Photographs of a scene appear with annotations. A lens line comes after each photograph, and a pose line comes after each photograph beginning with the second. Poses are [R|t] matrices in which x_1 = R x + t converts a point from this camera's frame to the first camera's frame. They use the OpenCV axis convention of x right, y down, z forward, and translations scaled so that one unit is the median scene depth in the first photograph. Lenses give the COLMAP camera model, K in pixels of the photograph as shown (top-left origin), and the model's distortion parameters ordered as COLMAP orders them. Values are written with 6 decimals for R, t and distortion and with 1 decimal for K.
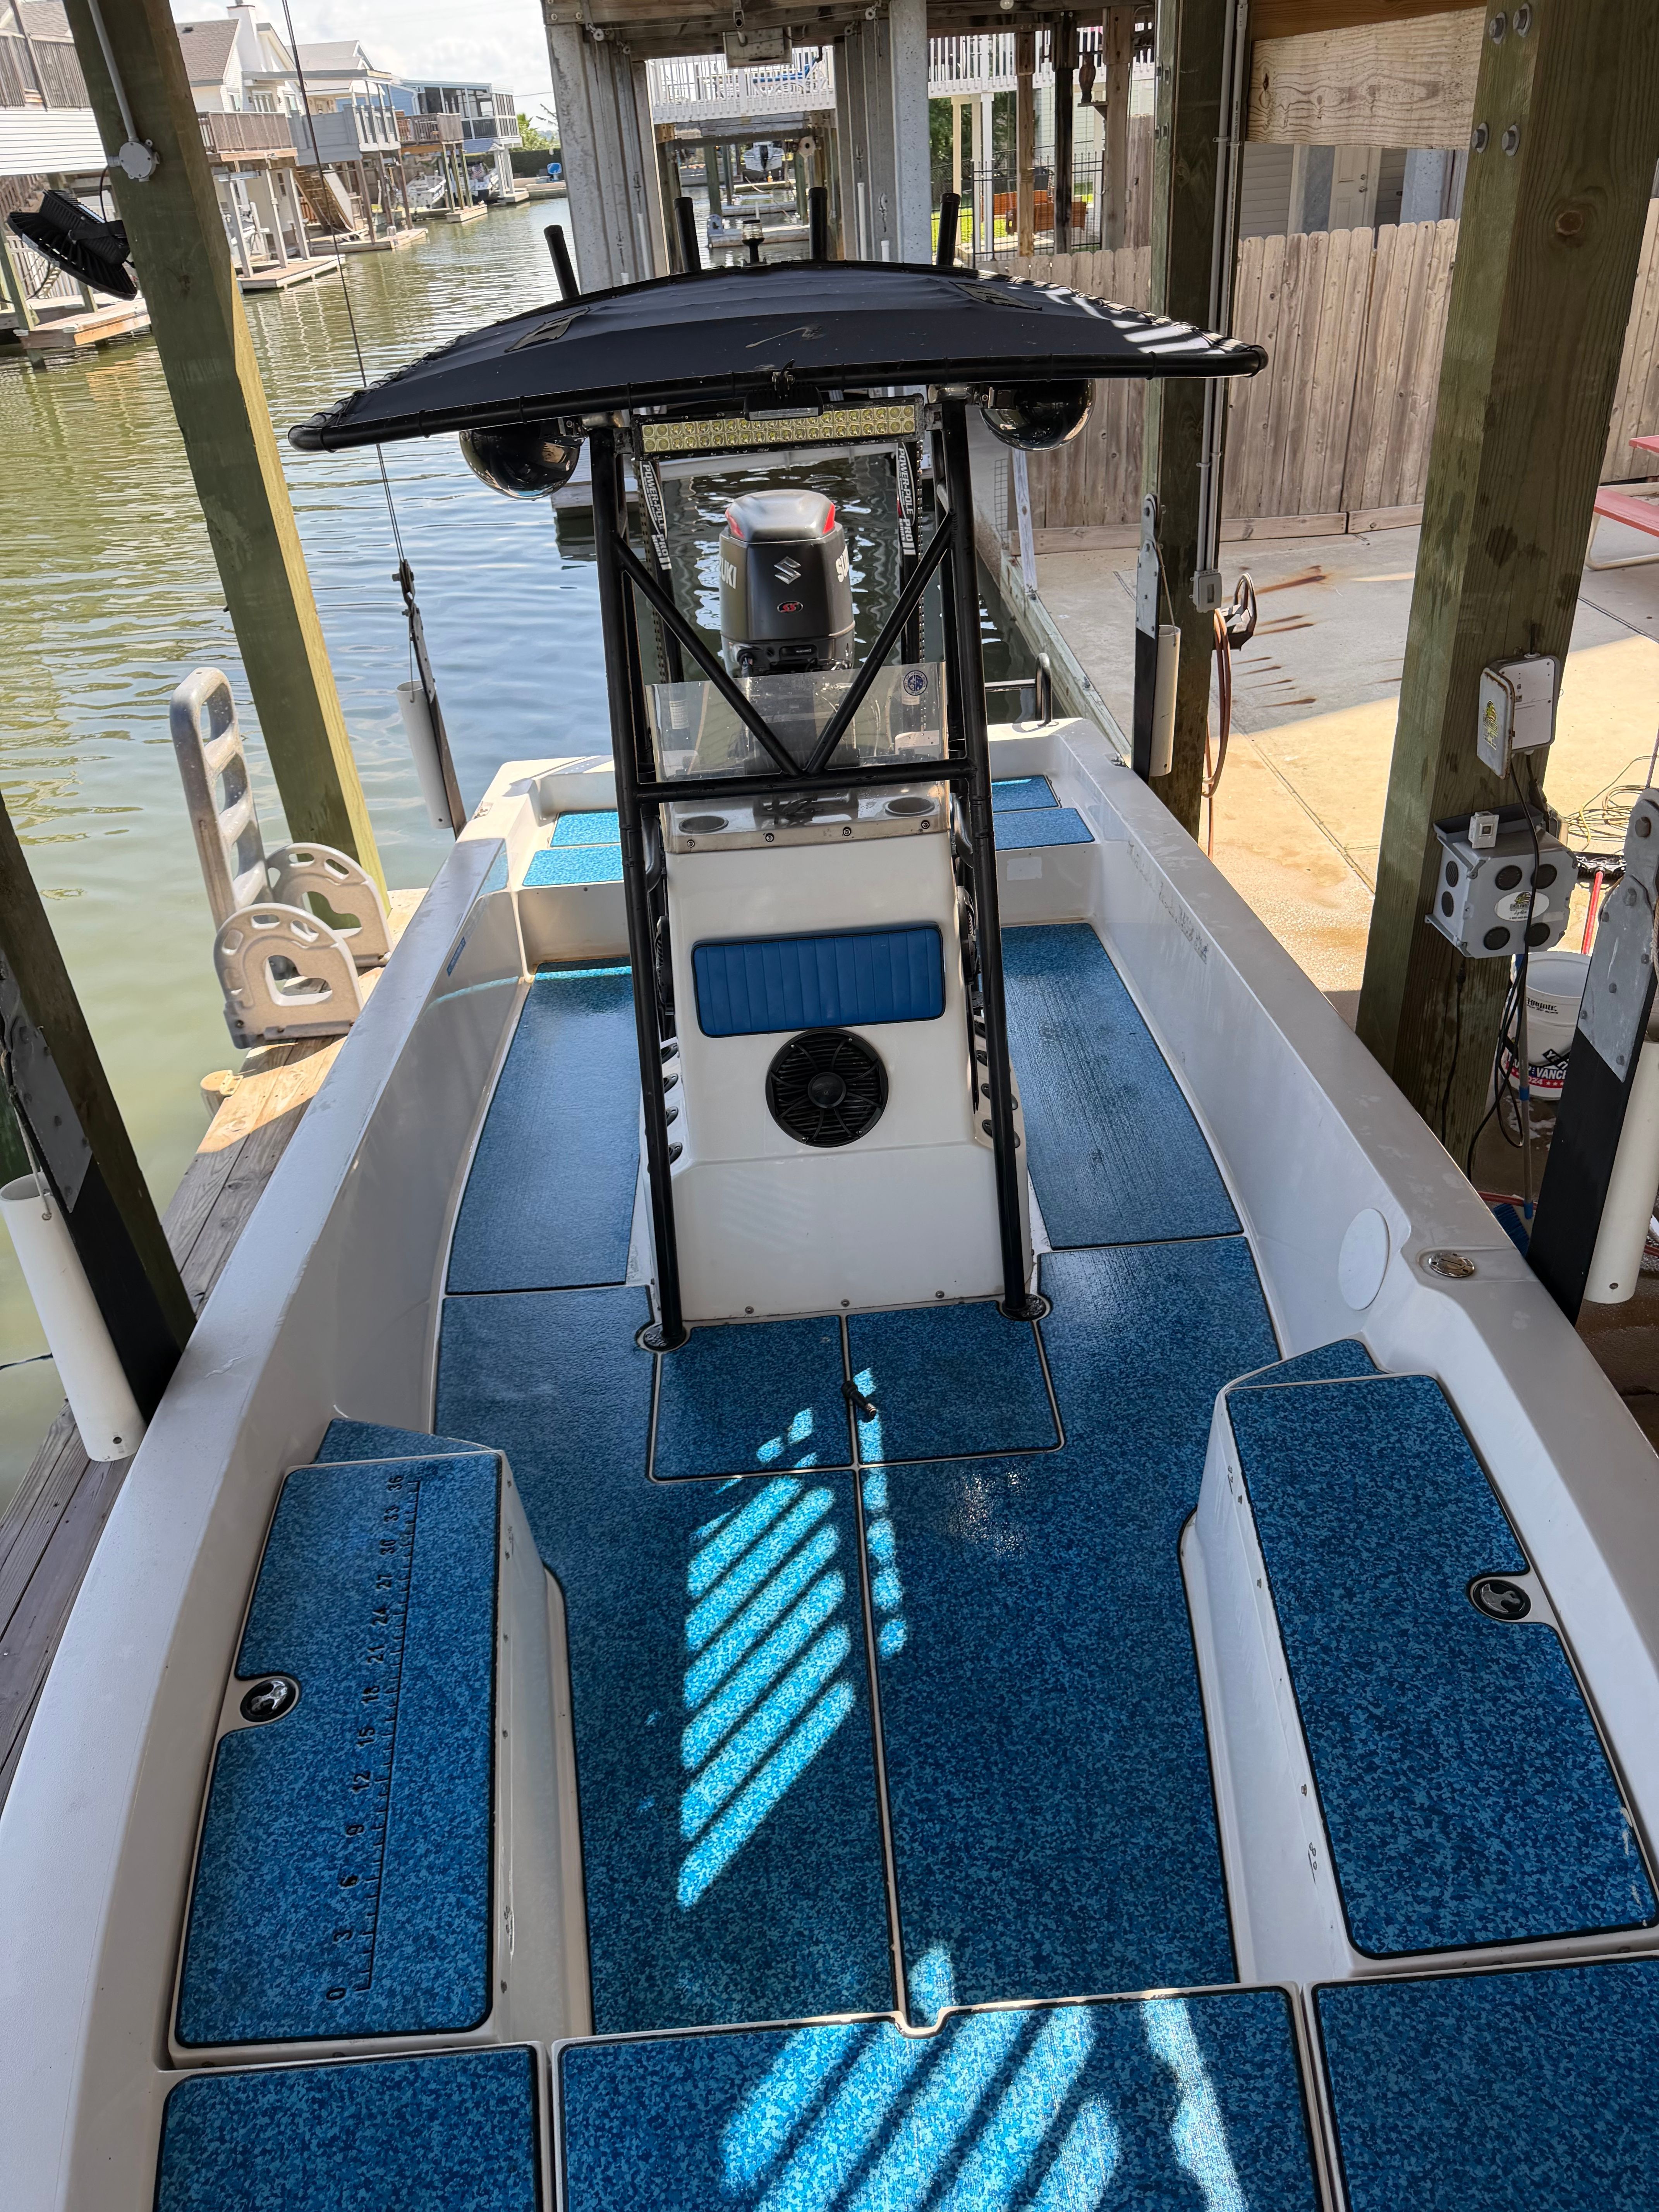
lens RADIAL K [[1568.9, 0, 826.5], [0, 1568.9, 1113.0], [0, 0, 1]] dist [-0.001157, -0.001818]
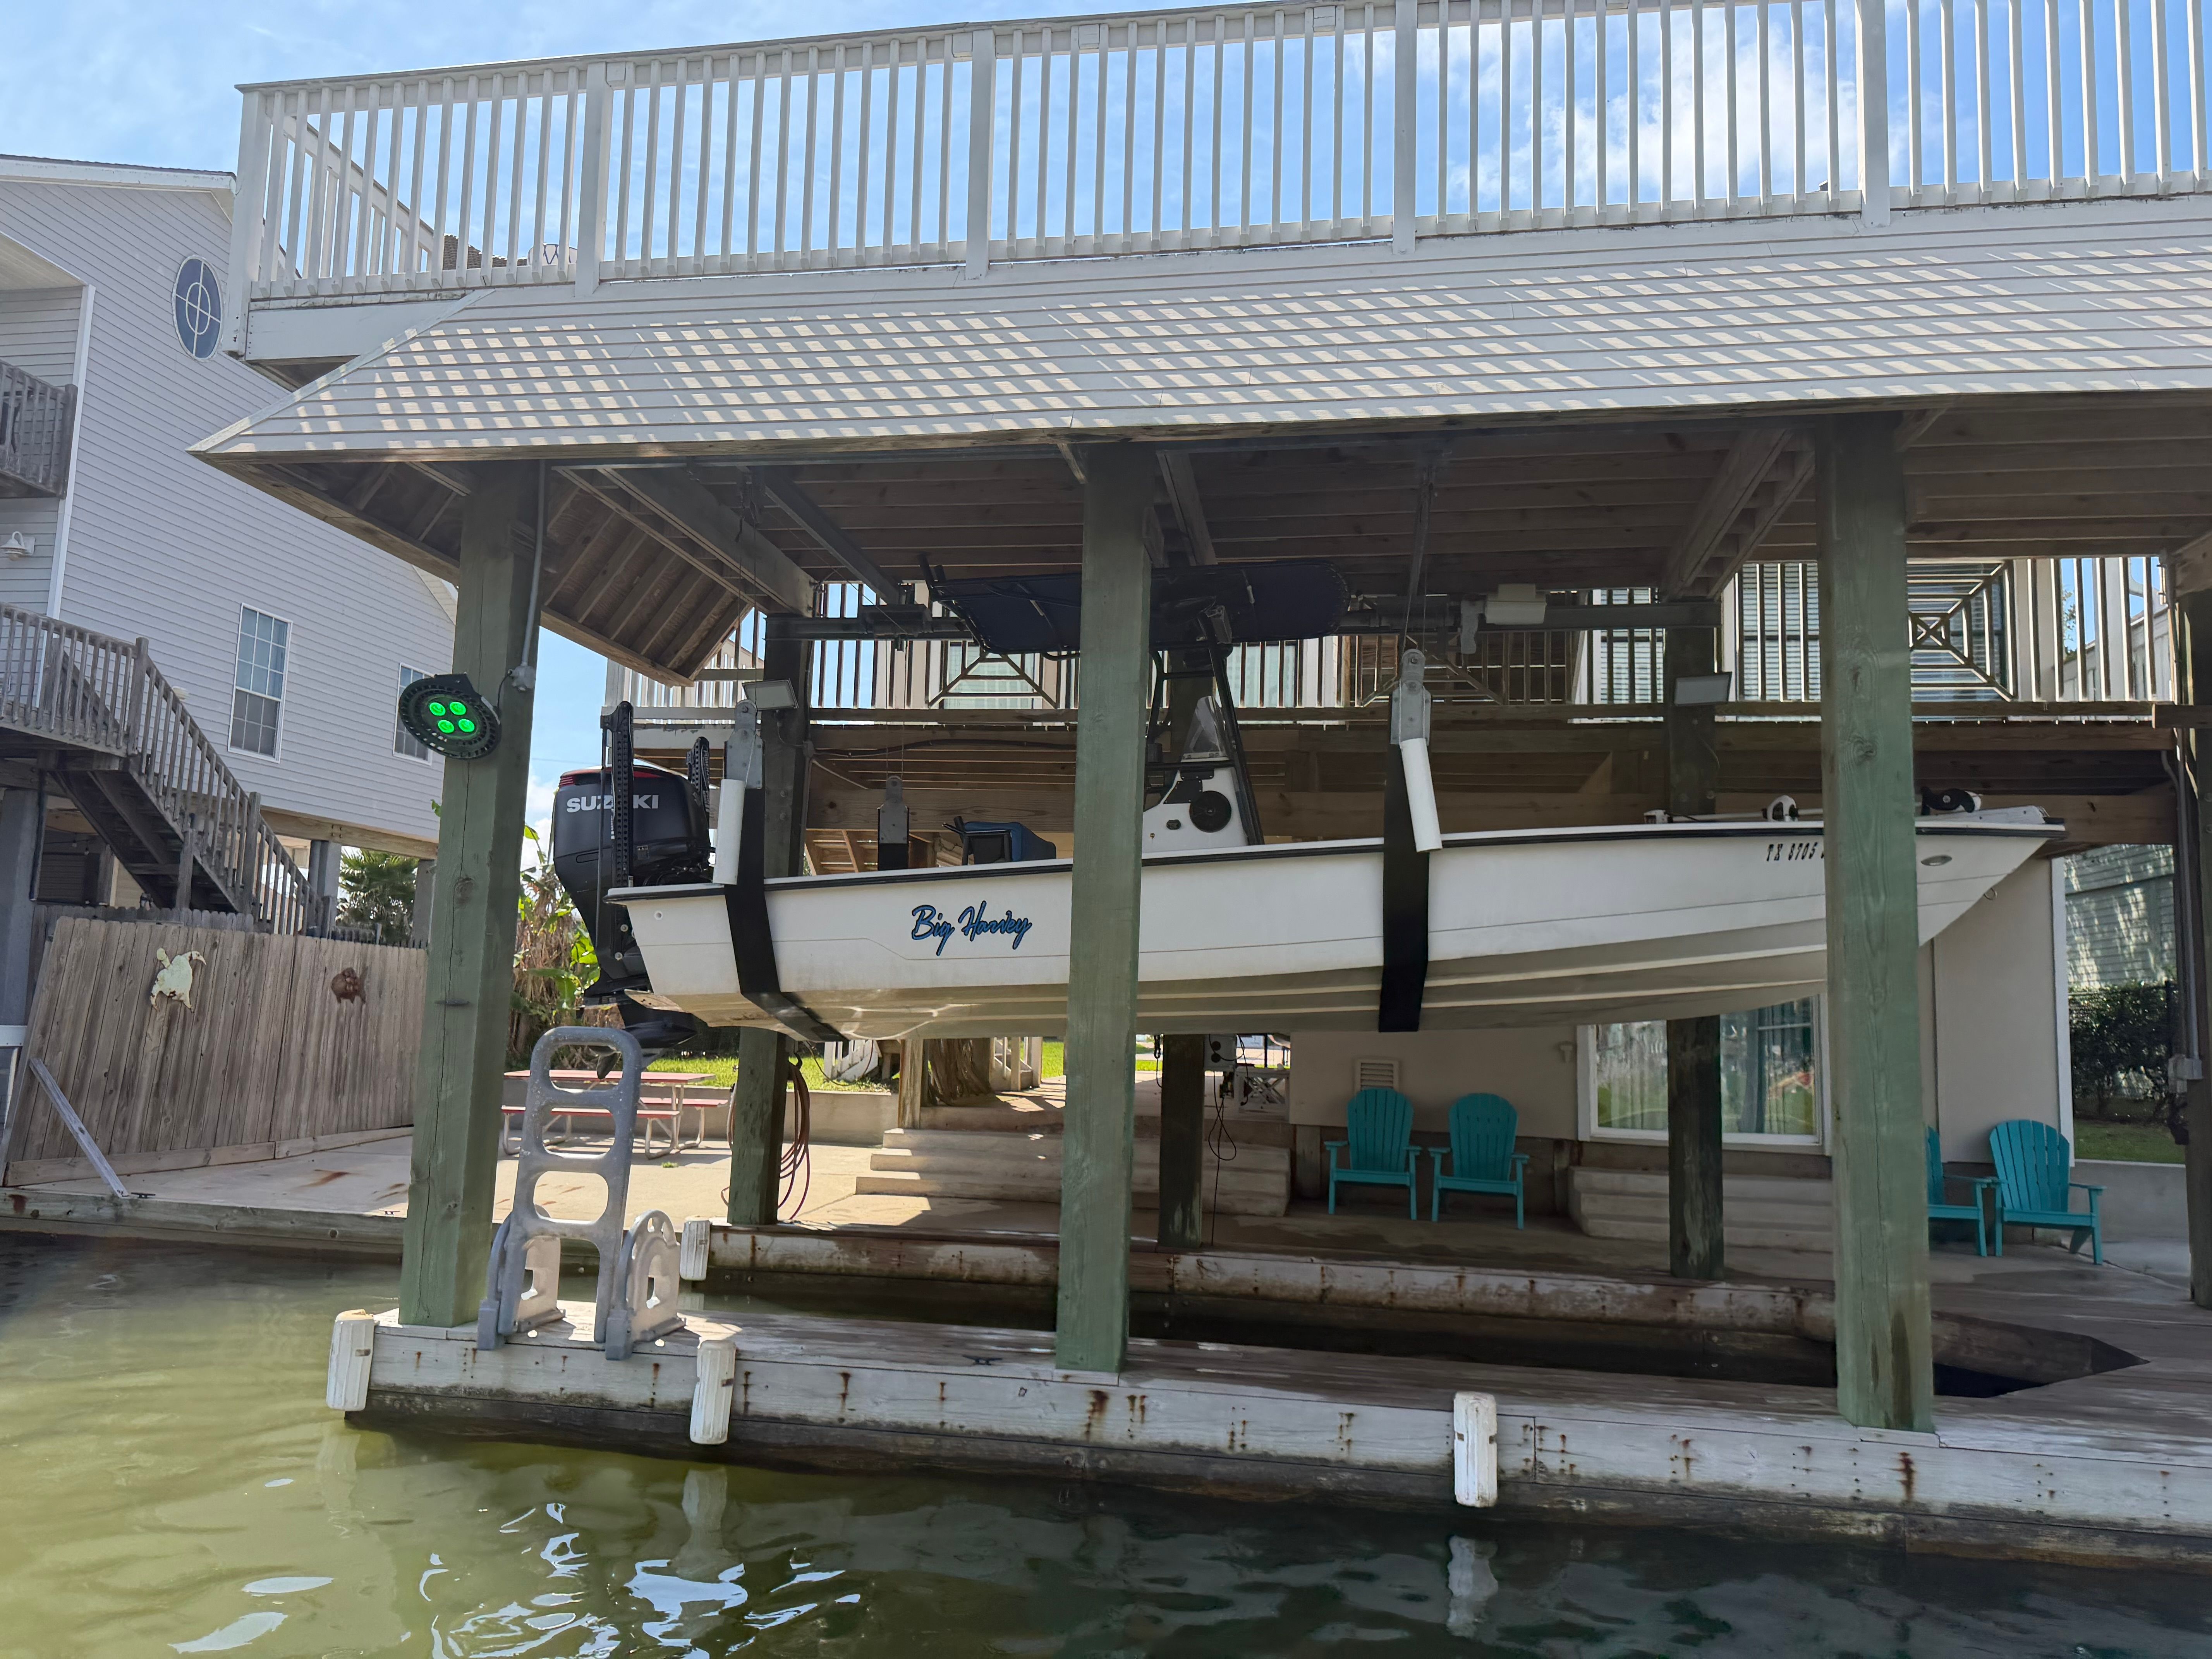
lens RADIAL K [[1568.9, 0, 1106.0], [0, 1568.9, 829.5], [0, 0, 1]] dist [-0.001157, -0.001818]
pose [[0.211323, 0.195883, 0.957587, -0.752068], [0.484811, 0.829692, -0.276710, 0.063449], [-0.848705, 0.522724, 0.080367, 0.236956]]
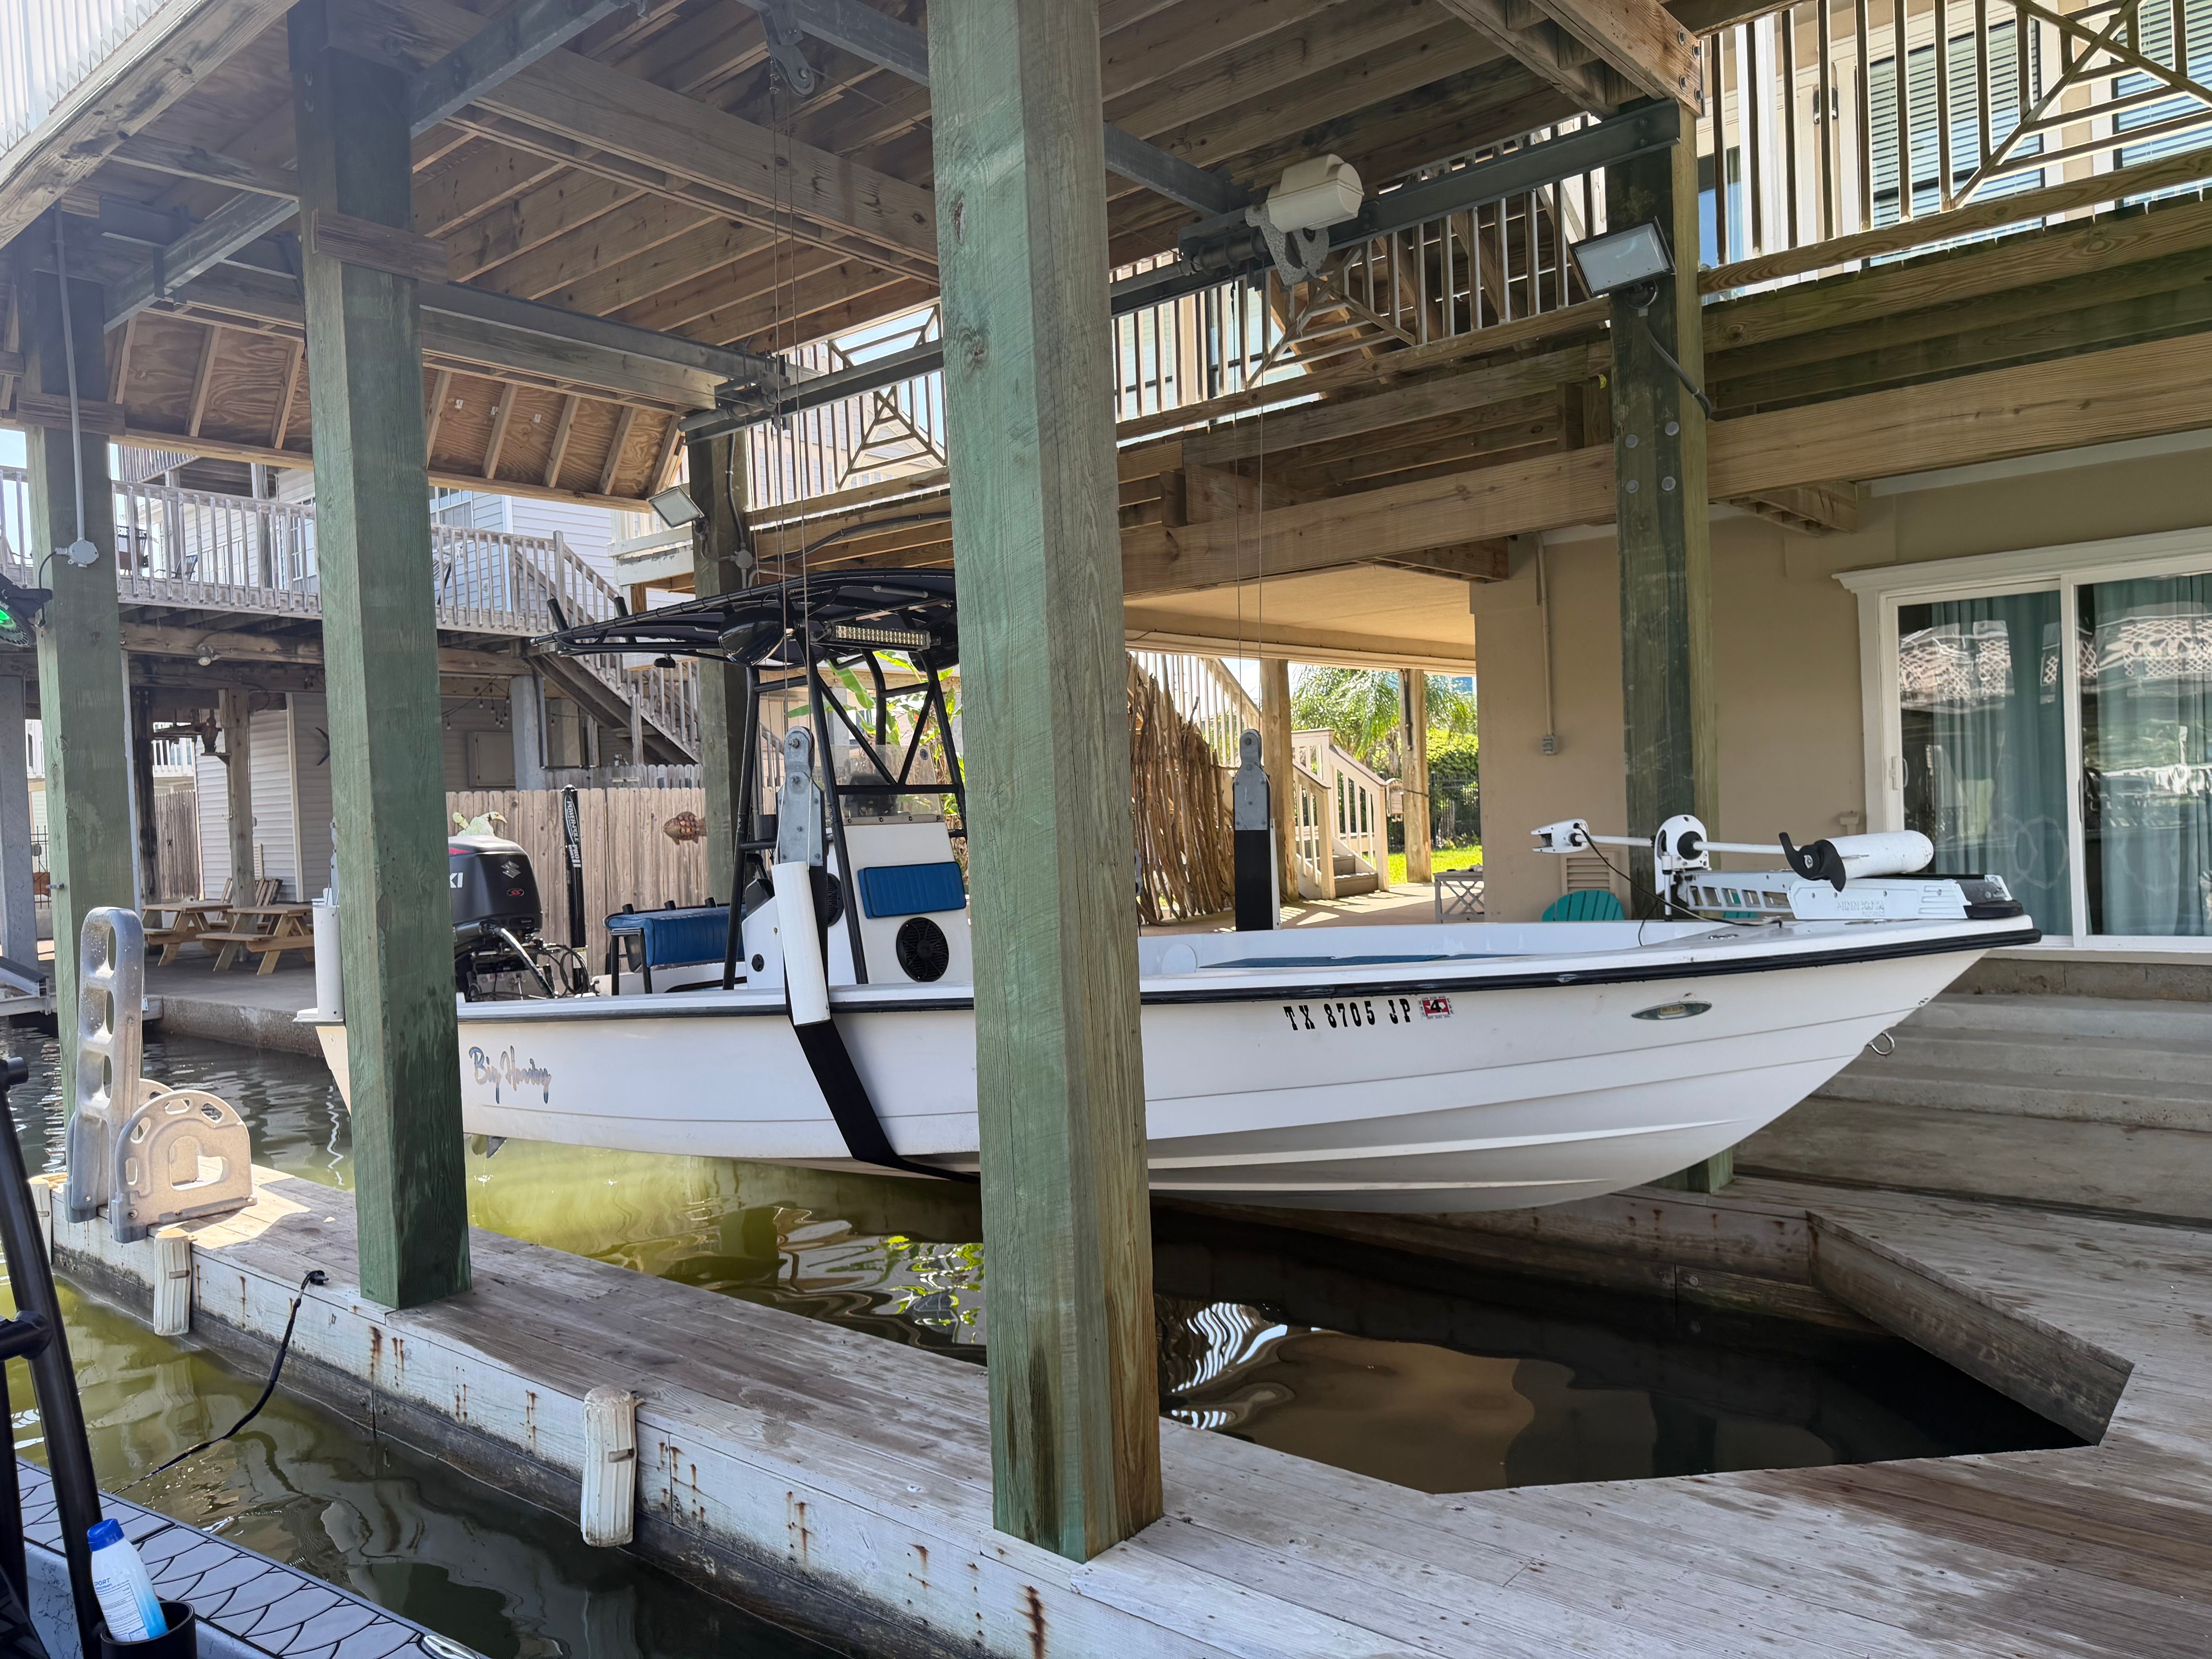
lens RADIAL K [[1578.1, 0, 1106.0], [0, 1578.1, 829.5], [0, 0, 1]] dist [0.056046, -0.062815]
pose [[0.678767, 0.032389, 0.733639, -0.388786], [0.388316, 0.832099, -0.396007, 0.219290], [-0.623287, 0.553680, 0.552224, -0.082797]]
